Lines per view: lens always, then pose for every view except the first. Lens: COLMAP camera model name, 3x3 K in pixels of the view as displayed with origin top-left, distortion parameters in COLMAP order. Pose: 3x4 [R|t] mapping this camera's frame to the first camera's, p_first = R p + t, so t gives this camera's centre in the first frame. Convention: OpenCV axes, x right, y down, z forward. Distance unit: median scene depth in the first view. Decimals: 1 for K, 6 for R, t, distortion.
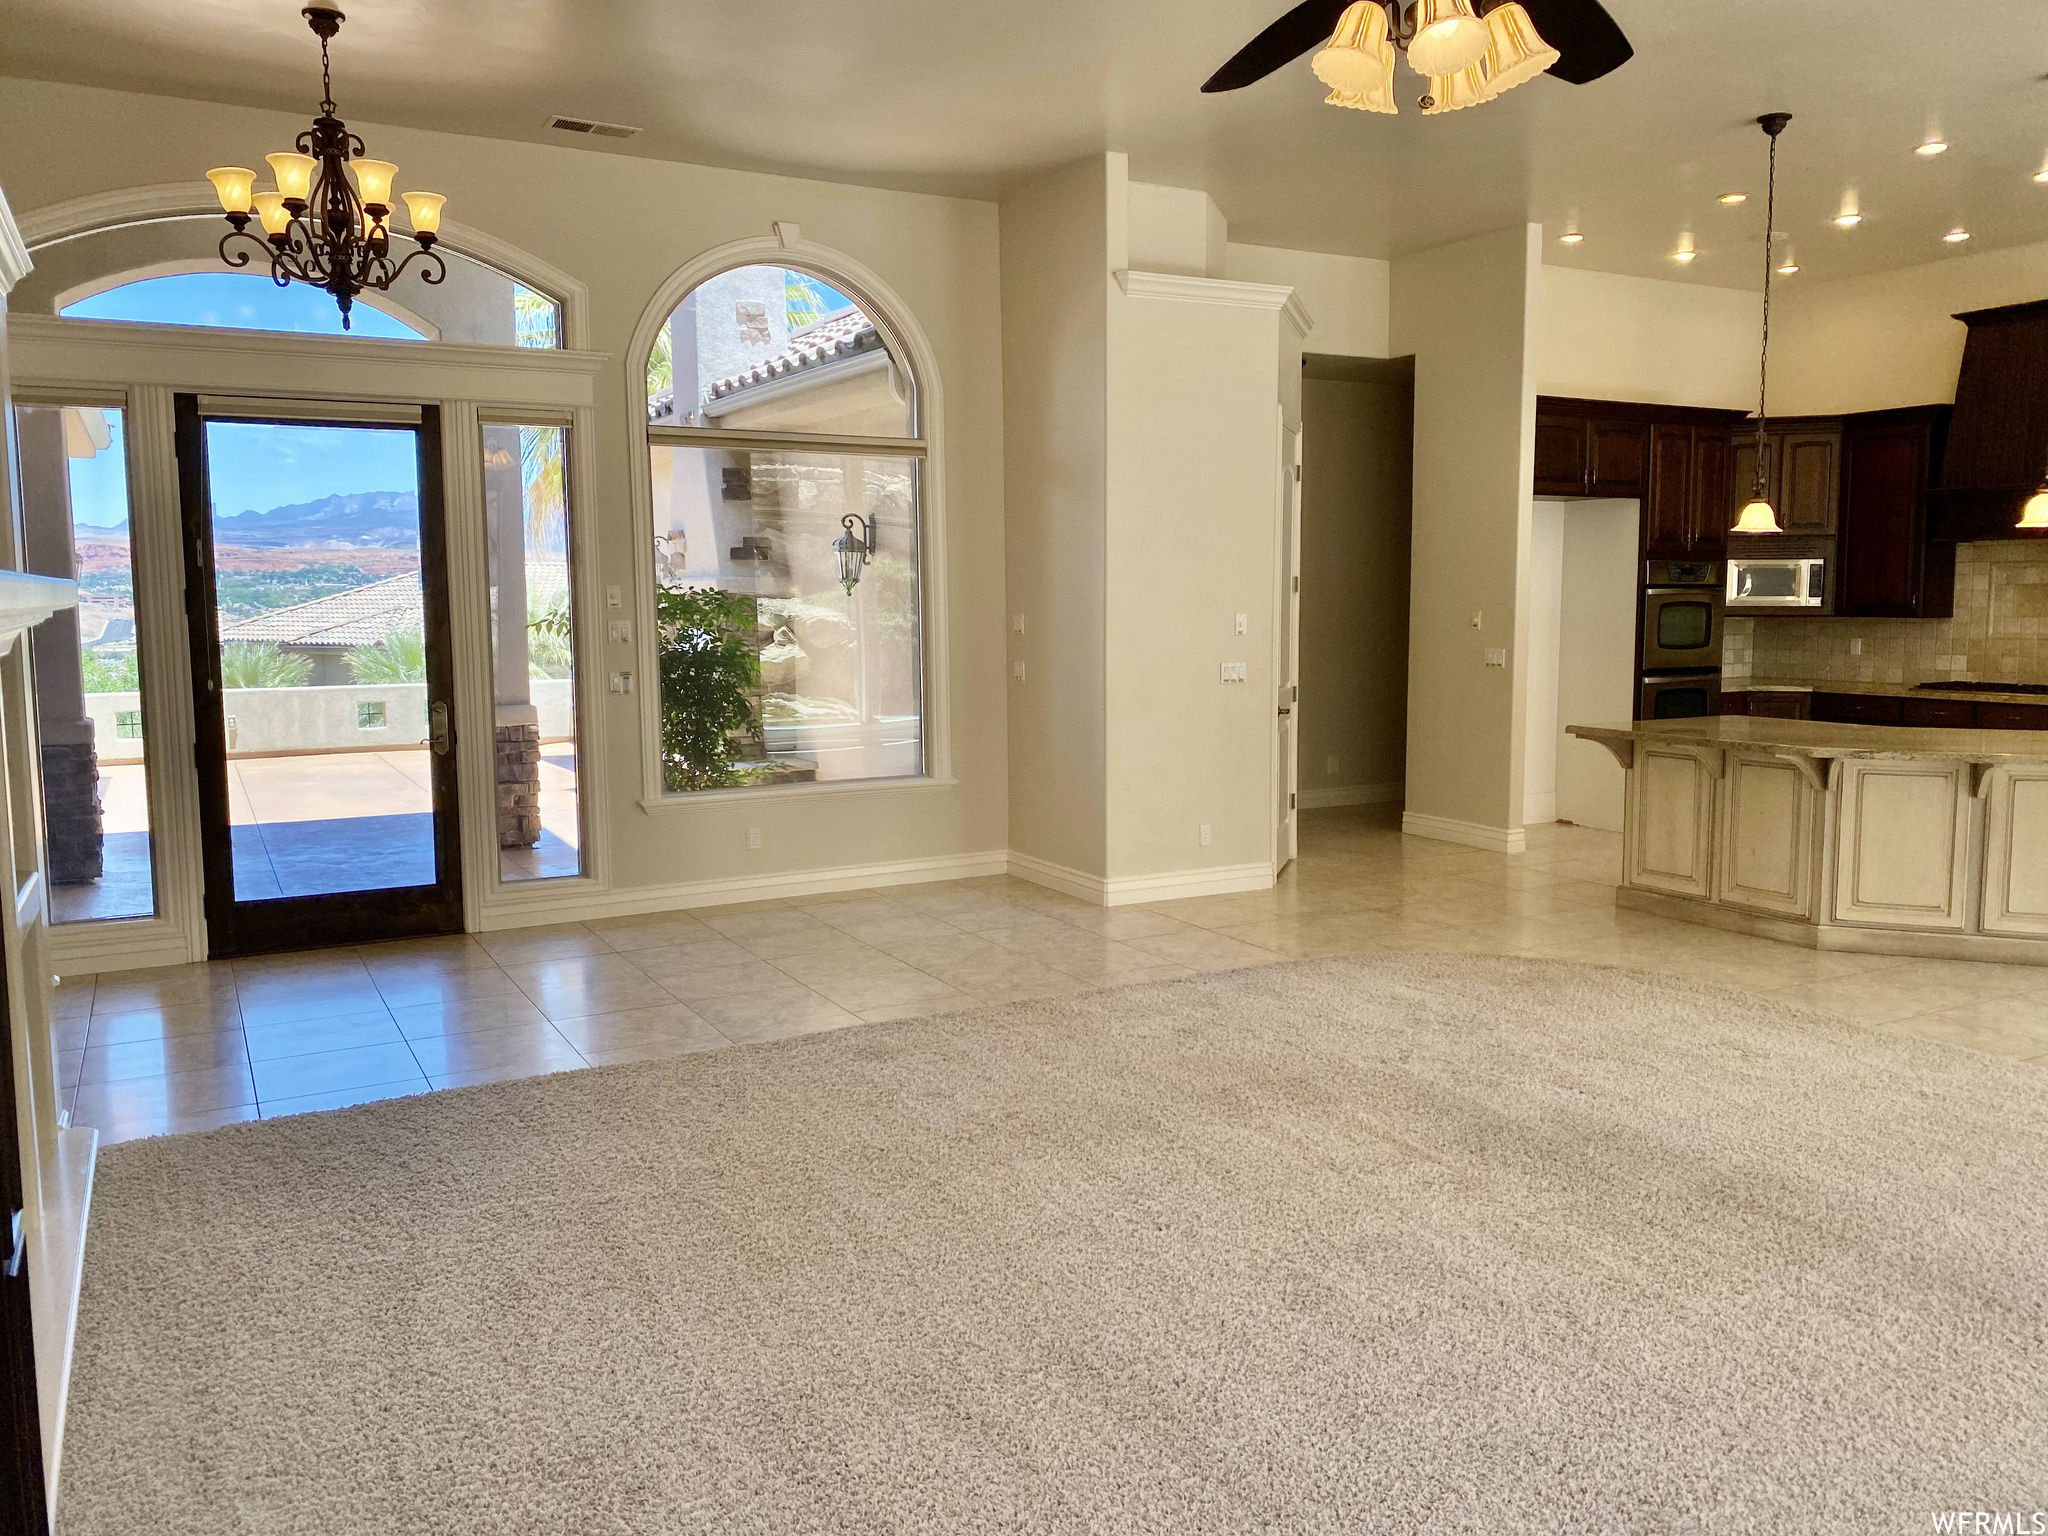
lens RADIAL K [[1566.5, 0, 1024.0], [0, 1566.5, 768.0], [0, 0, 1]] dist [-0.006043, -0.003211]
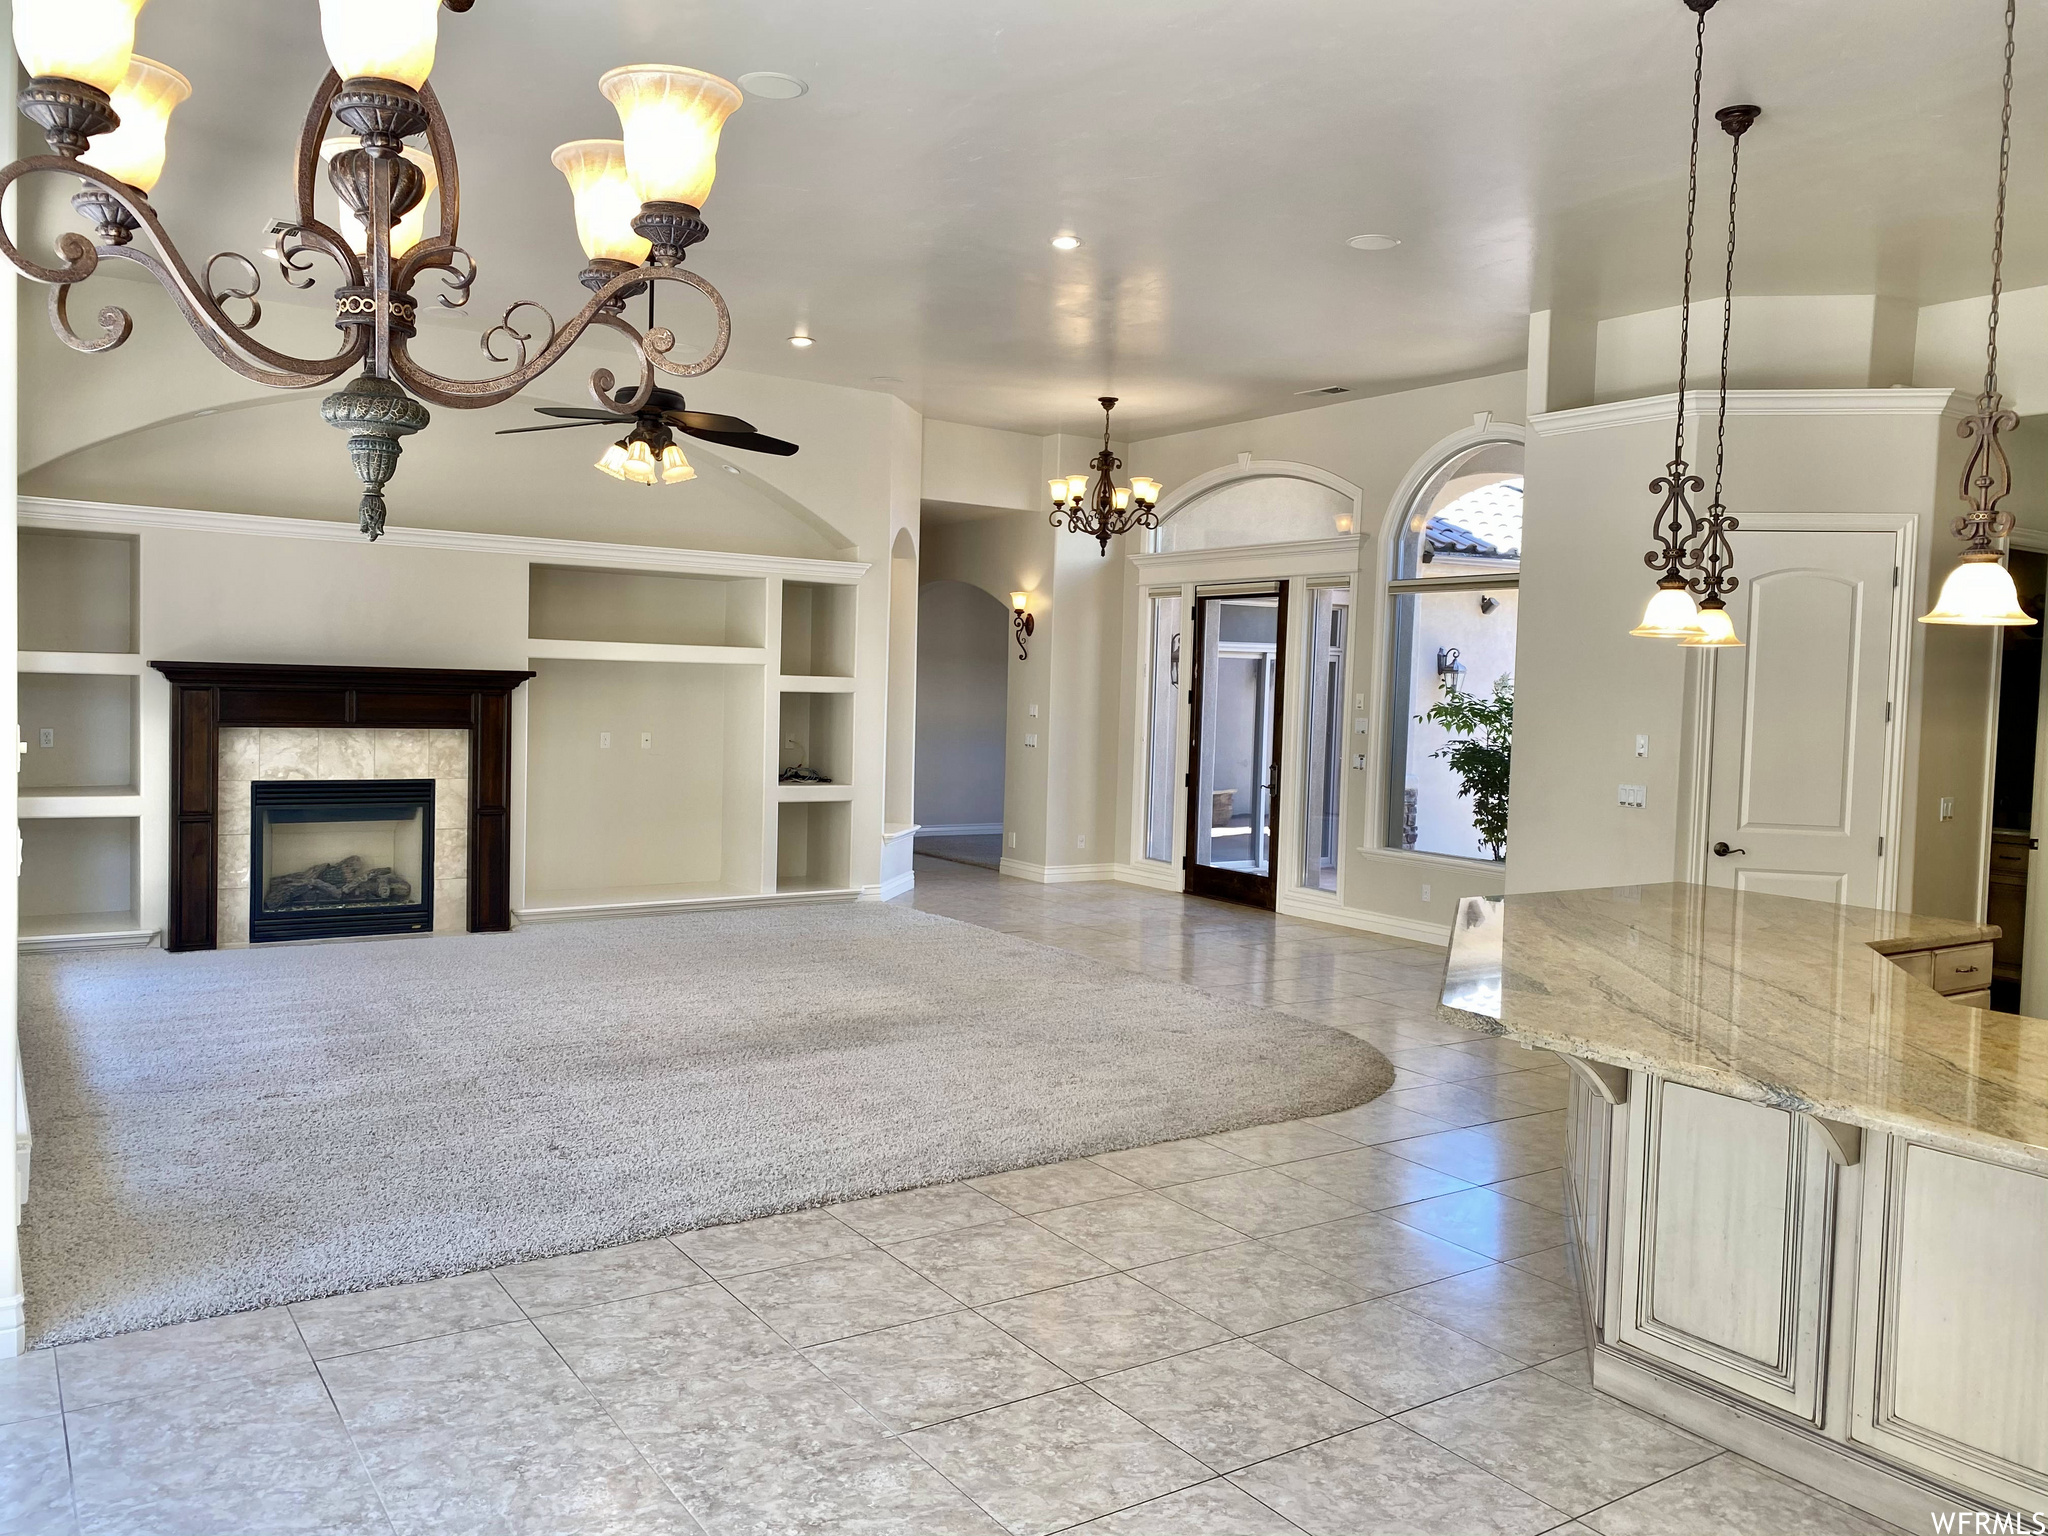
lens RADIAL K [[1538.5, 0, 1031.2], [0, 1538.5, 762.8], [0, 0, 1]] dist [0.028192, -0.044927]
pose [[0.093751, 0.059914, -0.993791, 1.048414], [-0.142099, 0.988773, 0.046206, -0.072227], [0.985403, 0.136885, 0.101212, 0.534649]]
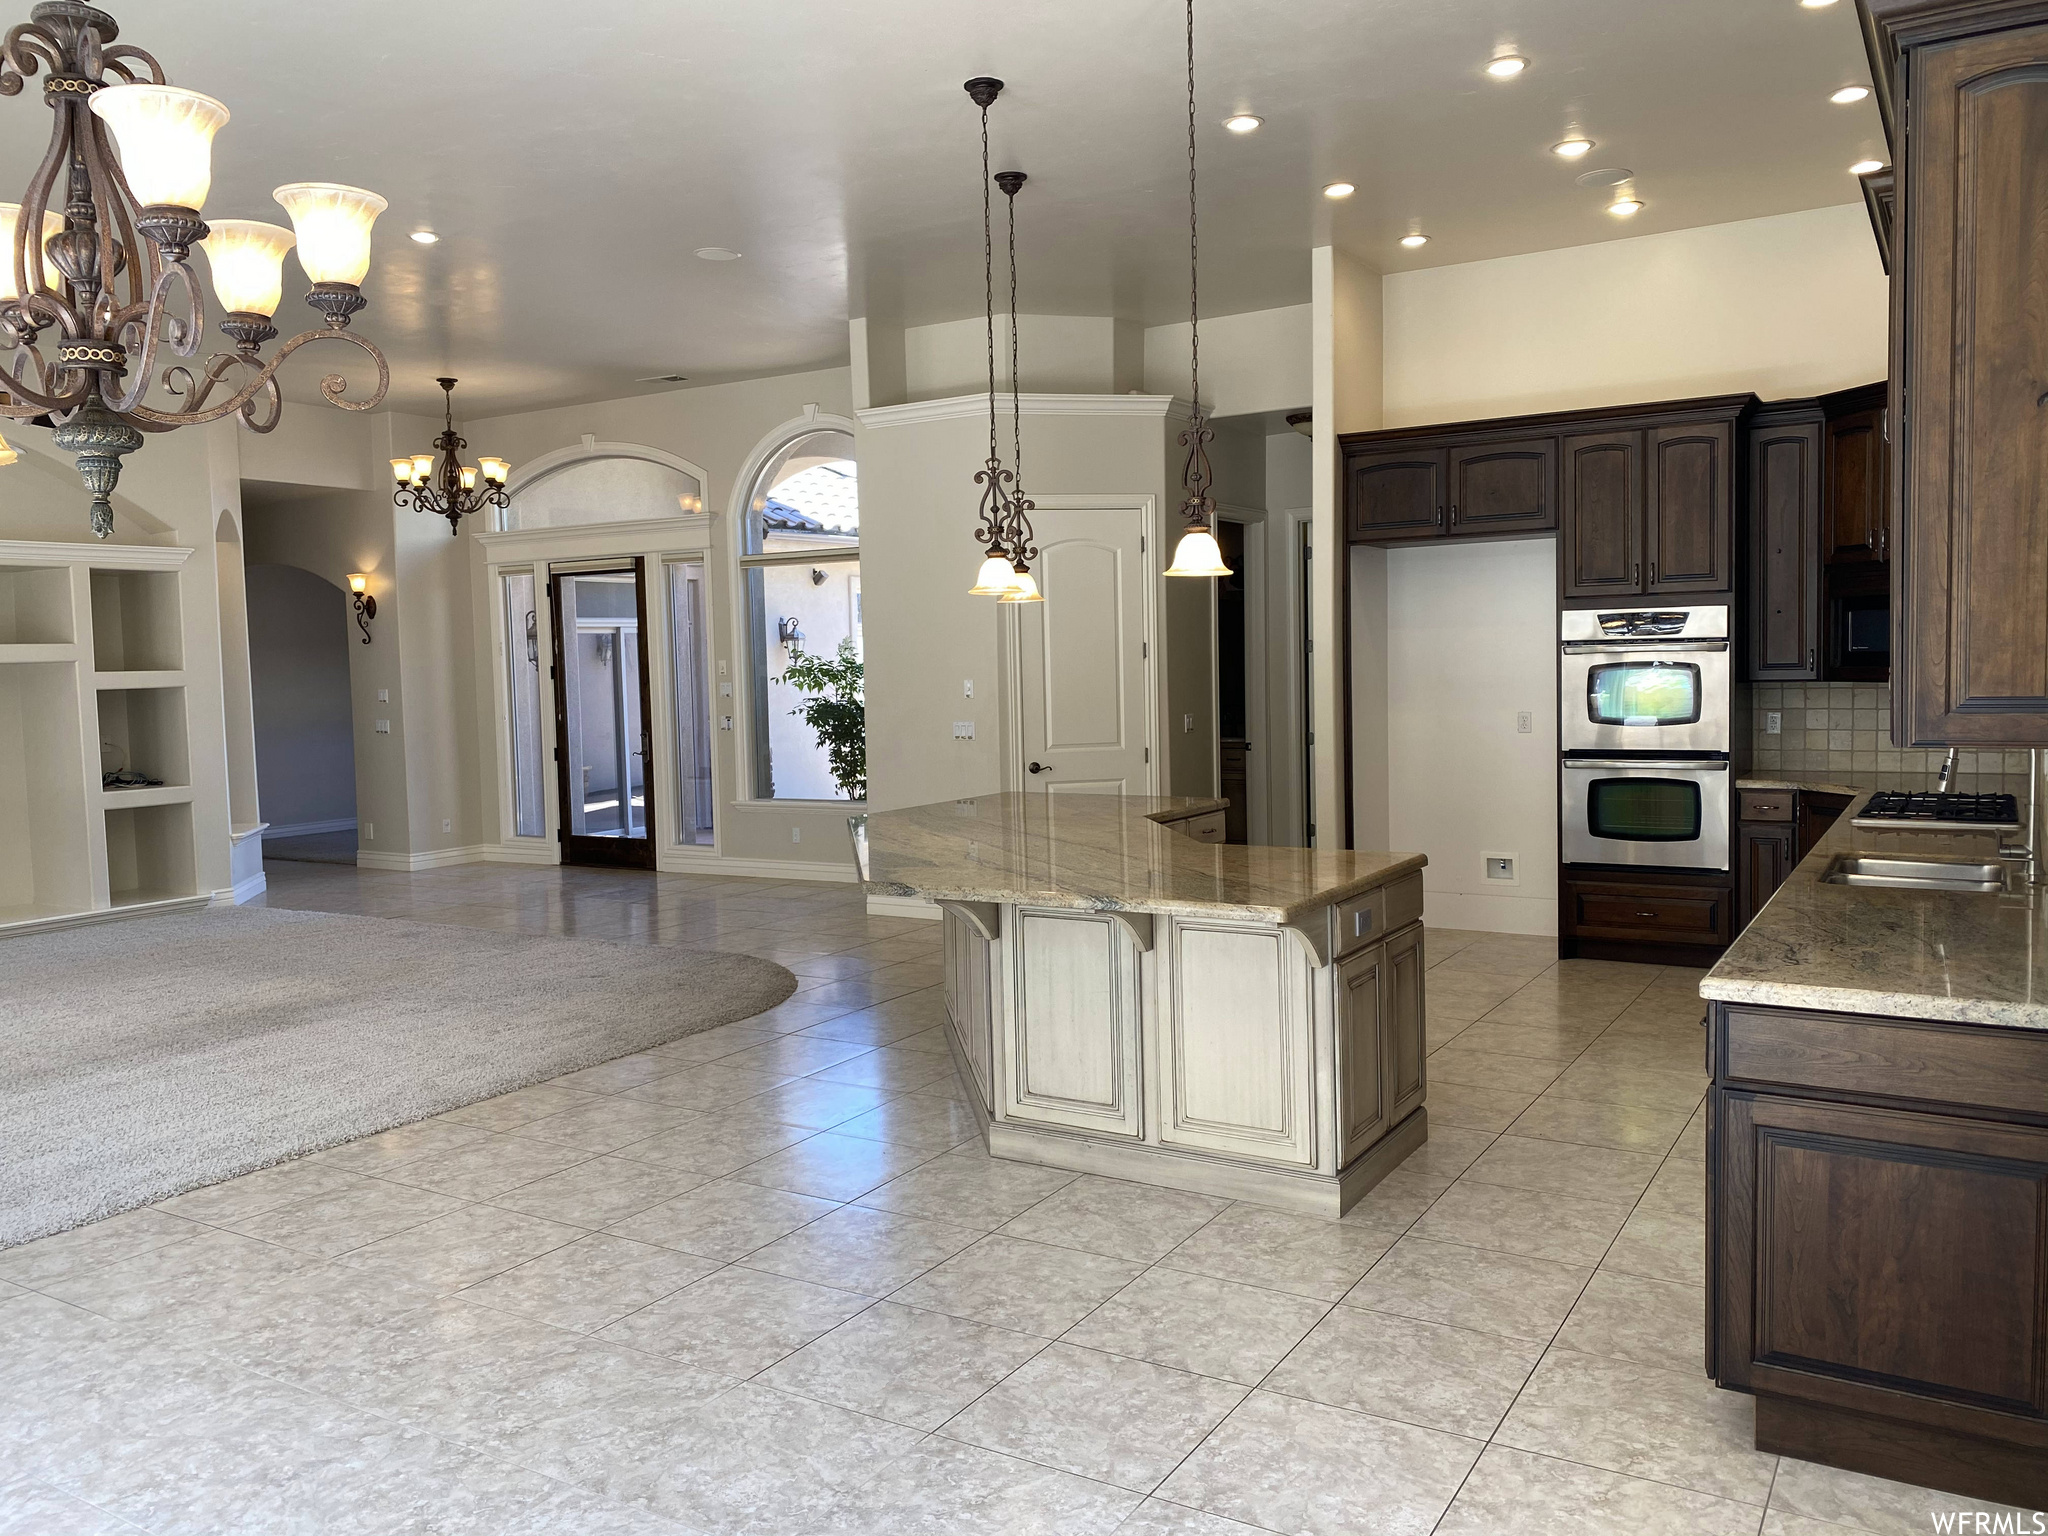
lens RADIAL K [[1538.5, 0, 1031.2], [0, 1538.5, 762.8], [0, 0, 1]] dist [0.028192, -0.044927]
pose [[0.503362, 0.050953, -0.862572, 1.144625], [-0.077601, 0.996892, 0.013603, -0.056582], [0.860584, 0.060089, 0.505752, 0.467769]]
